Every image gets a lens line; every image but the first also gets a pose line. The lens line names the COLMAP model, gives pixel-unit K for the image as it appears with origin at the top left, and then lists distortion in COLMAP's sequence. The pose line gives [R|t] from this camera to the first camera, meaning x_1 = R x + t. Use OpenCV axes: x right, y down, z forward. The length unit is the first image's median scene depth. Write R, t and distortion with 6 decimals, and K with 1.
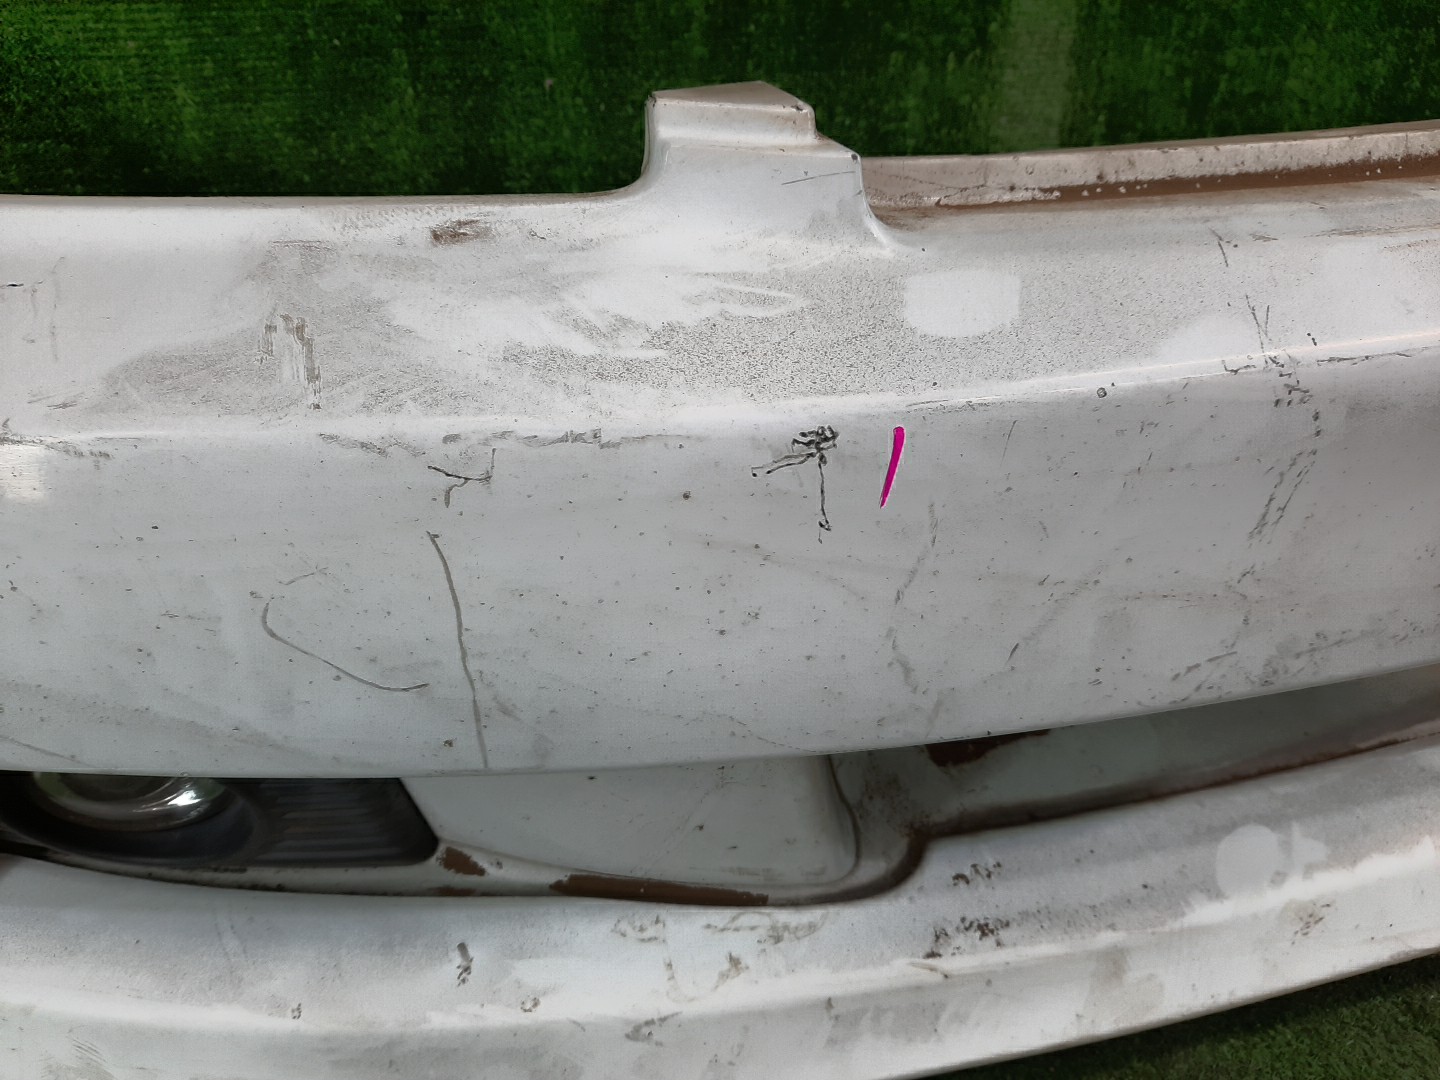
lens RADIAL K [[1073.4, 0, 720.0], [0, 1073.4, 540.0], [0, 0, 1]] dist [0.046284, -0.073577]
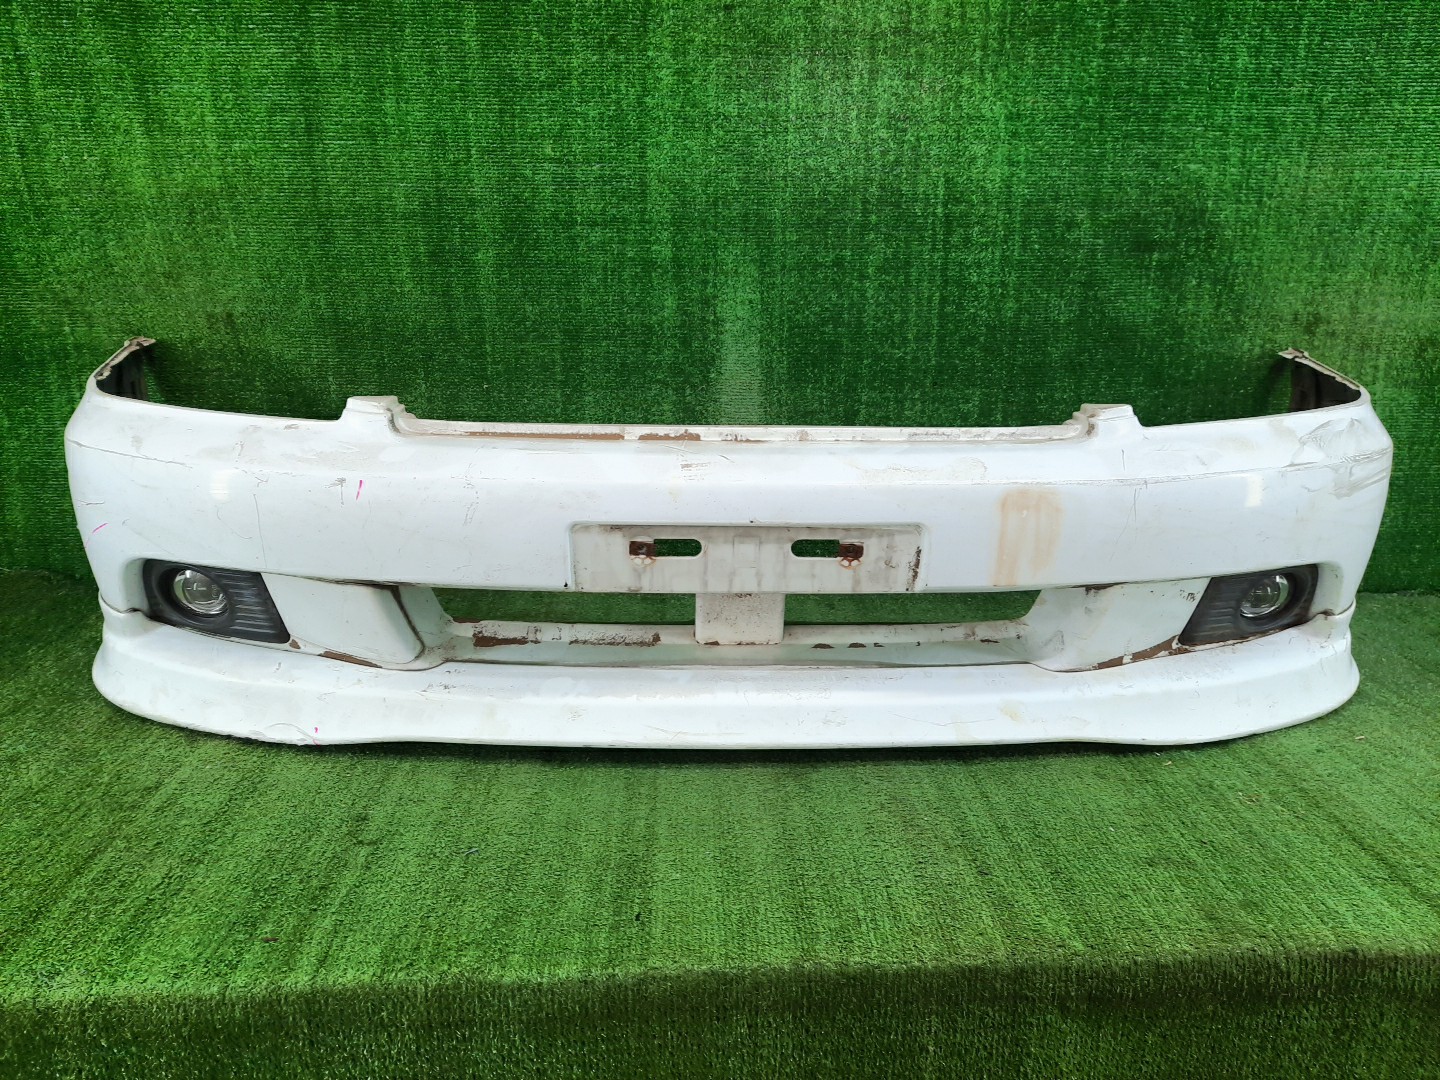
lens RADIAL K [[1053.6, 0, 714.1], [0, 1053.6, 537.5], [0, 0, 1]] dist [0.088237, -0.162133]
pose [[0.954619, 0.107407, -0.277787, 1.562880], [-0.171250, 0.961053, -0.216913, 0.450233], [0.243670, 0.254640, 0.935833, -1.420652]]
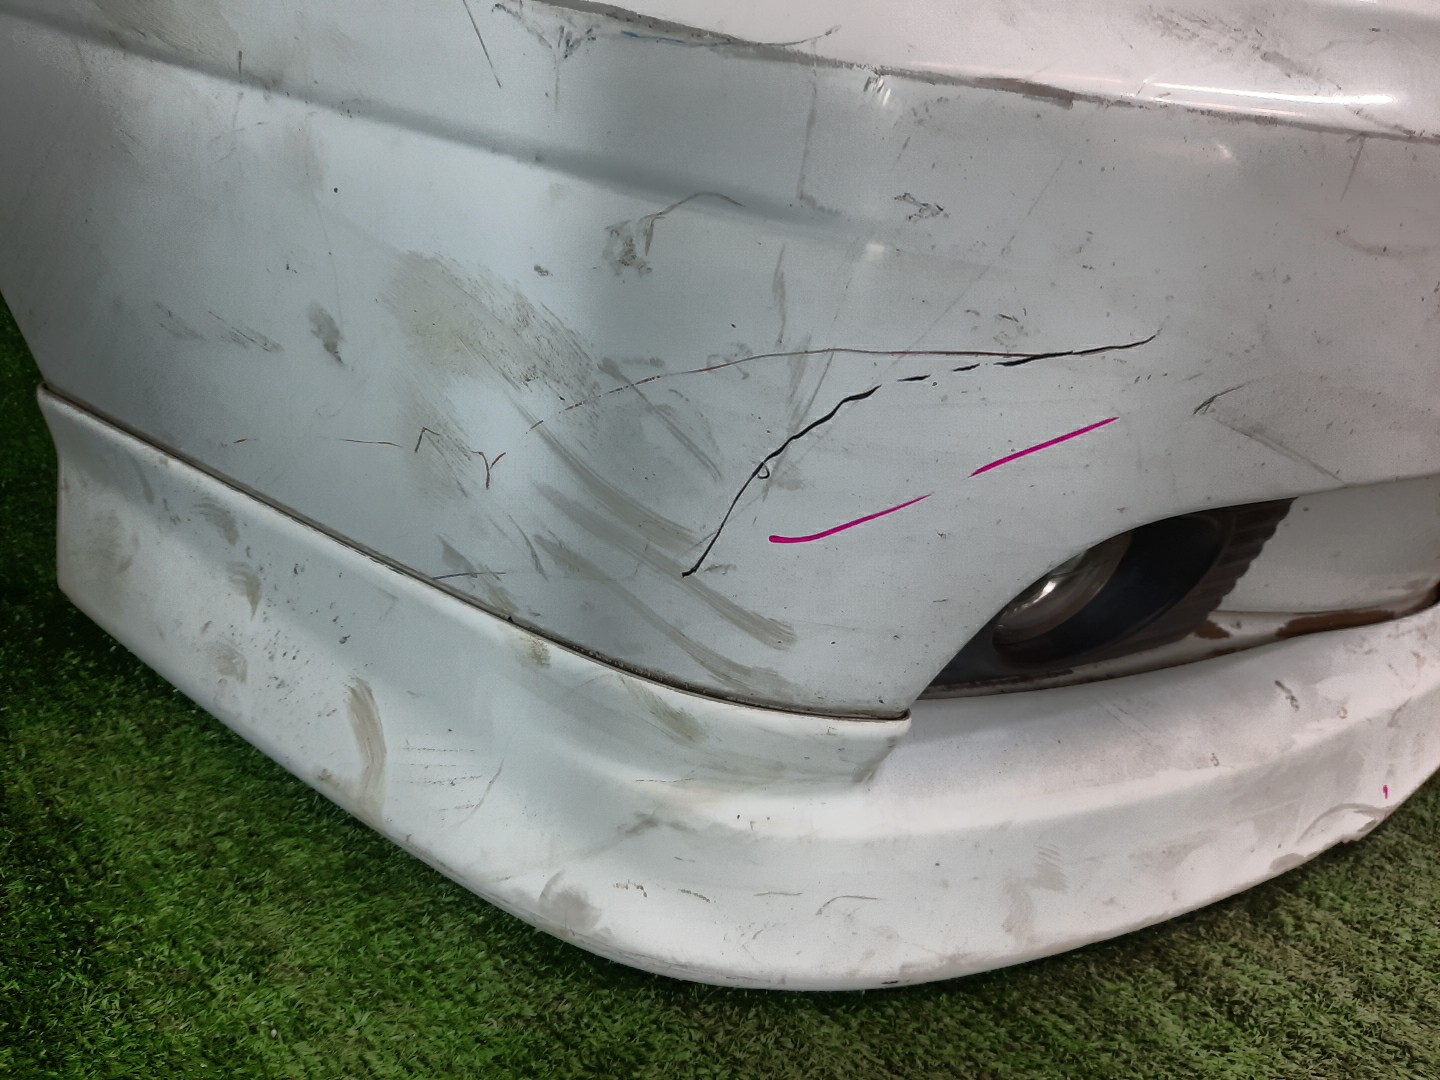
lens RADIAL K [[1050.0, 0, 692.8], [0, 1050.0, 542.0], [0, 0, 1]] dist [0.037949, -0.065046]
pose [[0.880138, -0.118789, 0.459615, -1.236436], [0.129989, 0.991488, 0.007331, 0.128425], [-0.456574, 0.053292, 0.888088, 0.256049]]
